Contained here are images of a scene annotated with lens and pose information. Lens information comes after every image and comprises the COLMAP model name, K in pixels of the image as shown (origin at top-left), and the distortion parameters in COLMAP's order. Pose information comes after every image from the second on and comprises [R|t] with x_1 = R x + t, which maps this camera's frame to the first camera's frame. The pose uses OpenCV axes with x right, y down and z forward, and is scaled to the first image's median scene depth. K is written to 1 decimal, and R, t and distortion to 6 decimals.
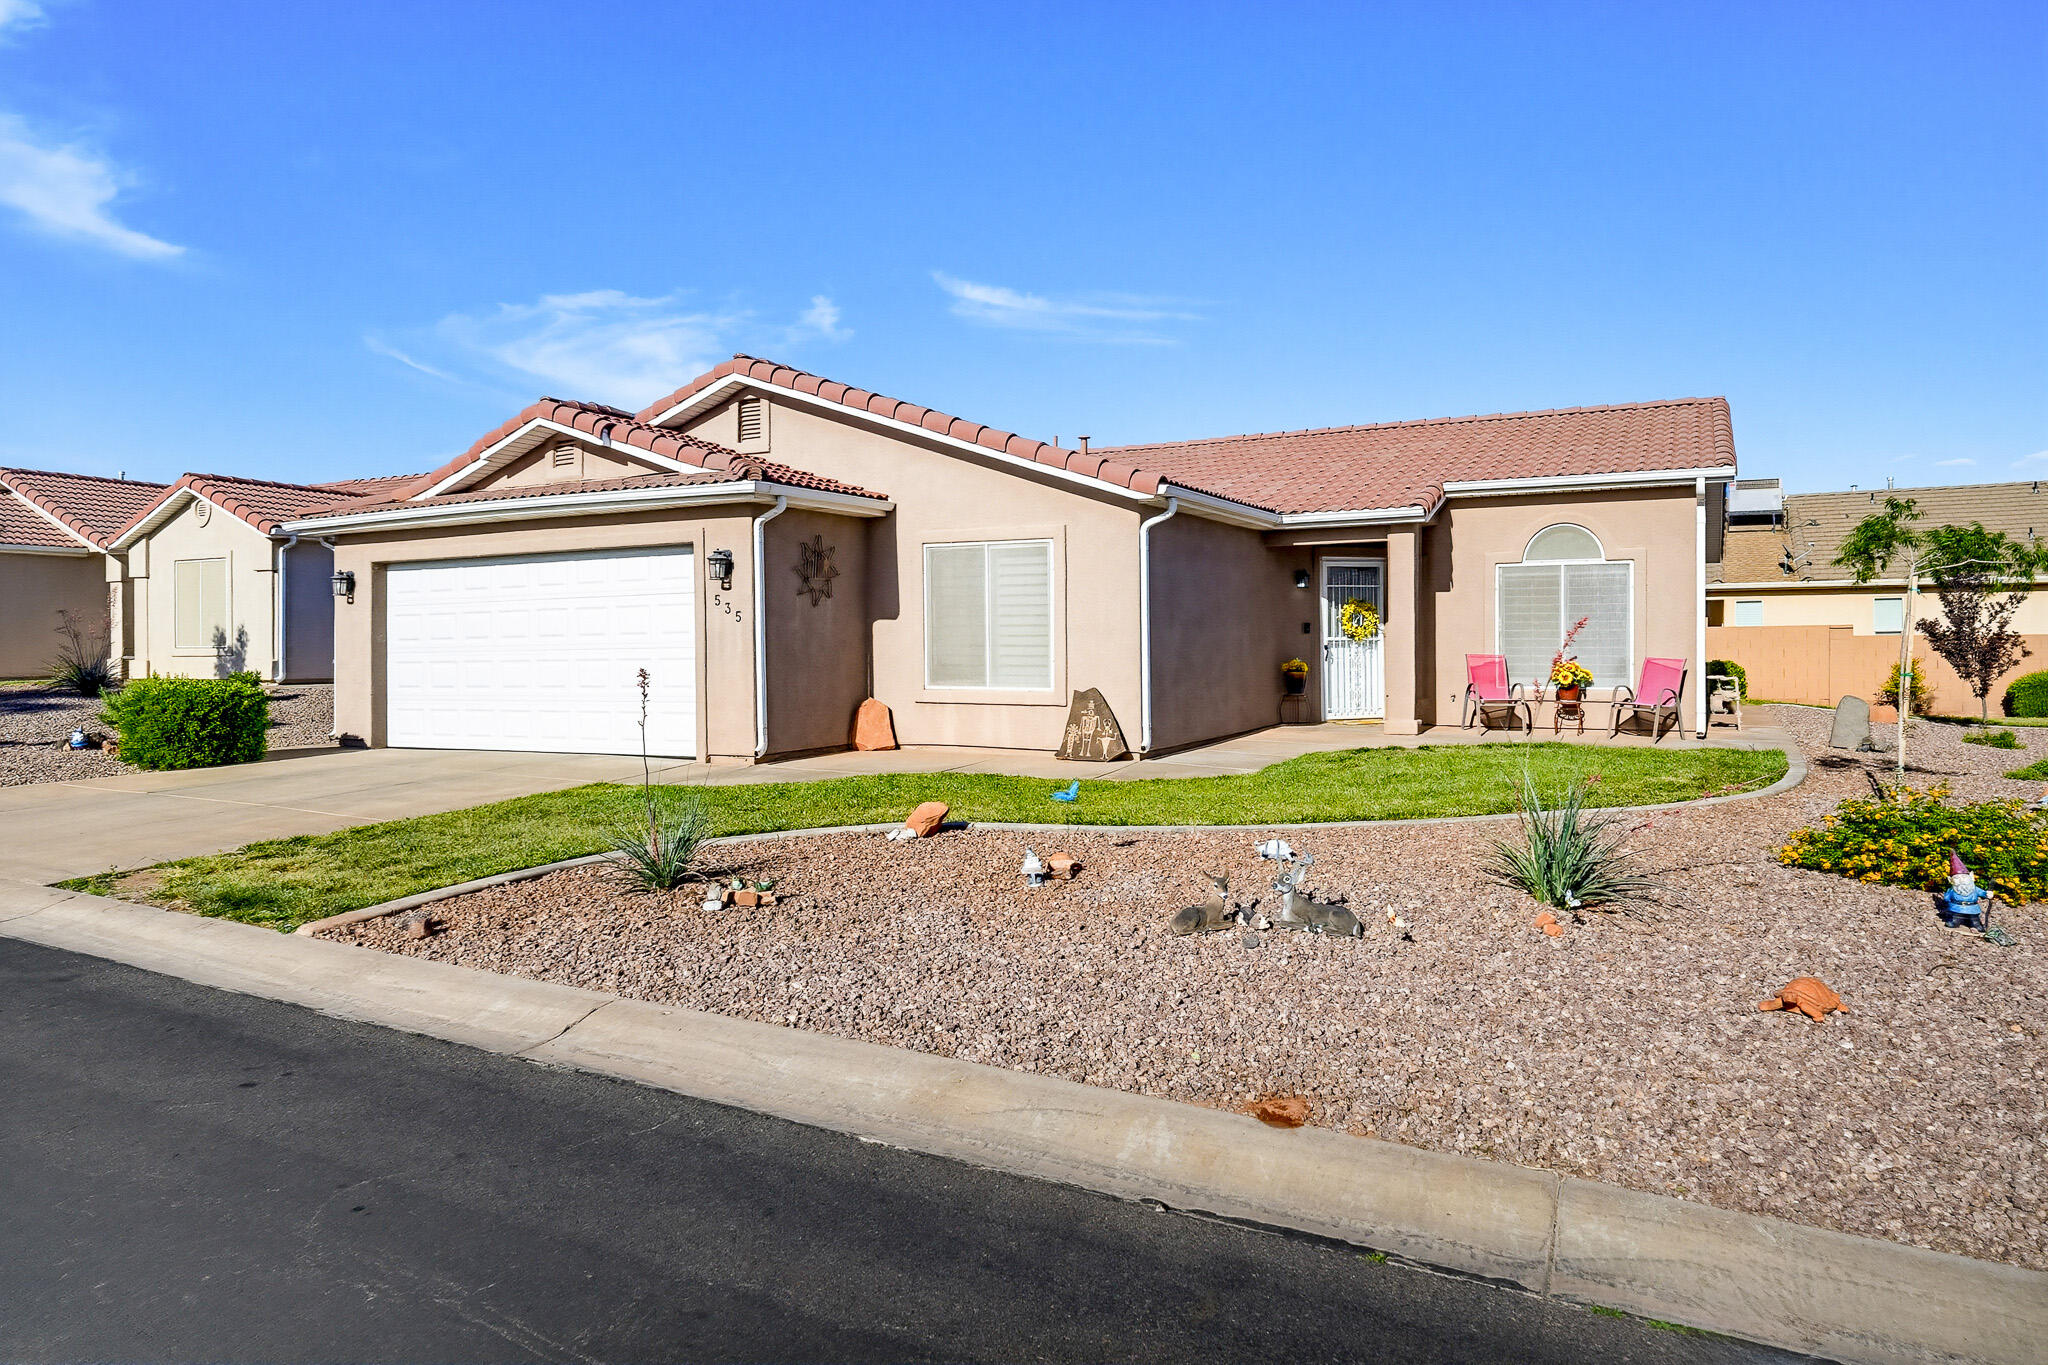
lens RADIAL K [[1261.7, 0, 1062.1], [0, 1261.7, 677.3], [0, 0, 1]] dist [-0.032036, 0.002112]
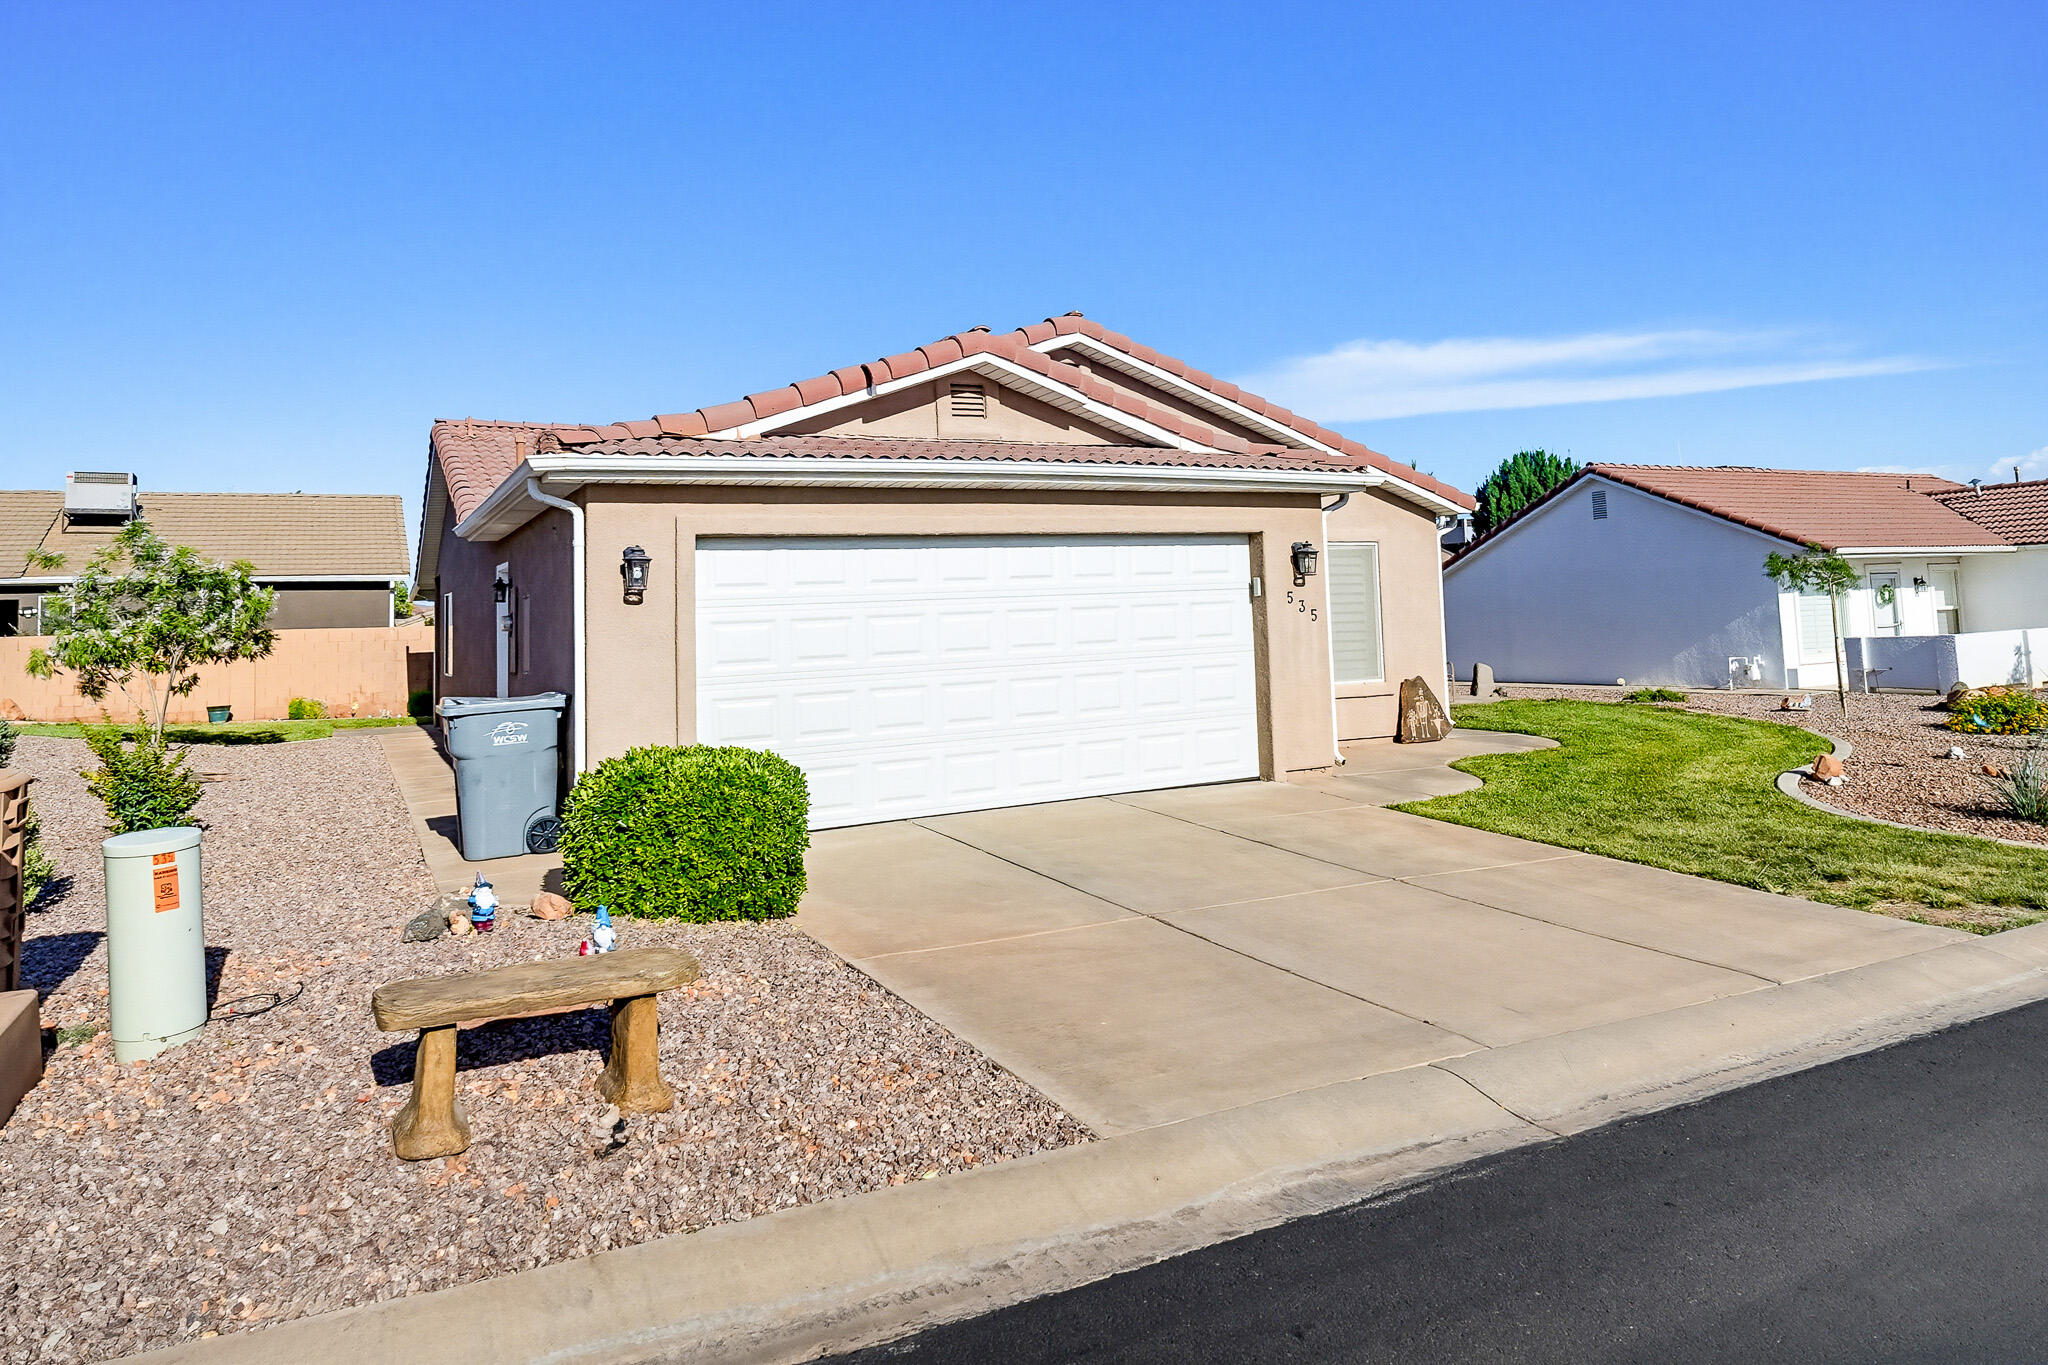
lens RADIAL K [[1267.7, 0, 1032.3], [0, 1267.7, 599.3], [0, 0, 1]] dist [-0.002008, 0.000125]
pose [[0.595961, 0.002241, 0.803010, -0.980969], [0.059520, 0.997122, -0.046956, -0.024940], [-0.800804, 0.075779, 0.594112, 0.539243]]
